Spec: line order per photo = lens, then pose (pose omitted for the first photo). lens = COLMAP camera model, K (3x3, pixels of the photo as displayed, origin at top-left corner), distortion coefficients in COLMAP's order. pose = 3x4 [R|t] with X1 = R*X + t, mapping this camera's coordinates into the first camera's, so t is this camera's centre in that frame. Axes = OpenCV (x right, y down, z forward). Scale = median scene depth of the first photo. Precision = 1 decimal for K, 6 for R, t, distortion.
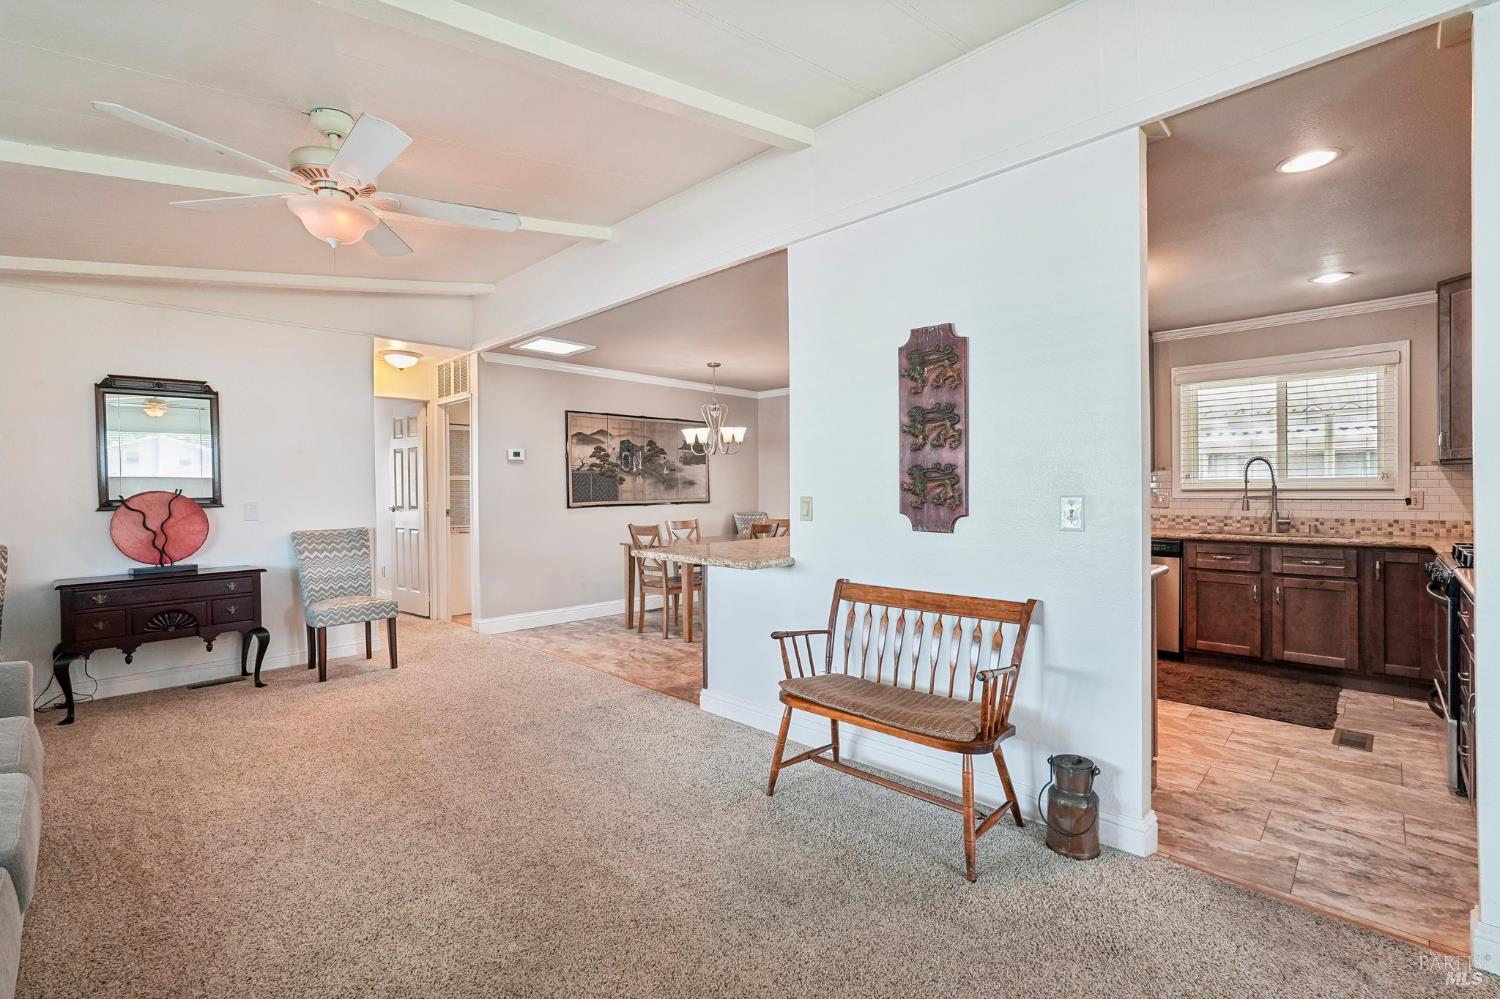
lens RADIAL K [[663.4, 0, 754.6], [0, 663.4, 495.3], [0, 0, 1]] dist [-0.014907, 0.007653]
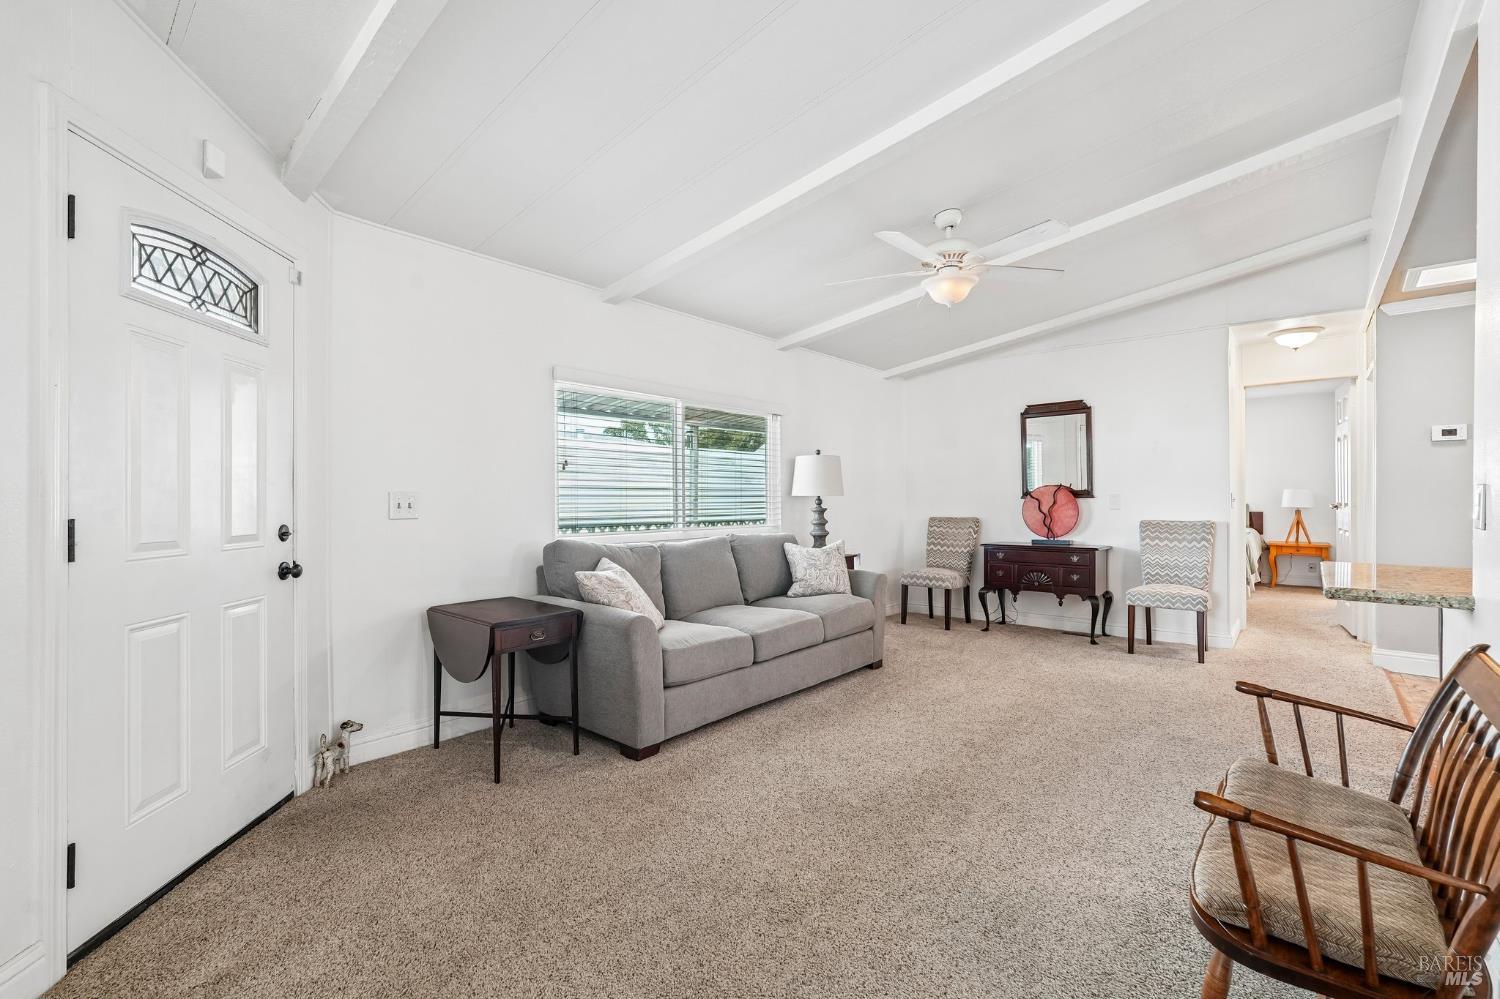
lens RADIAL K [[657.9, 0, 752.2], [0, 657.9, 496.1], [0, 0, 1]] dist [-0.001511, -0.000066]
pose [[0.058443, 0.010479, -0.998236, 0.411783], [-0.008868, 0.999911, 0.009978, 0.008373], [0.998251, 0.008269, 0.058531, 0.281186]]
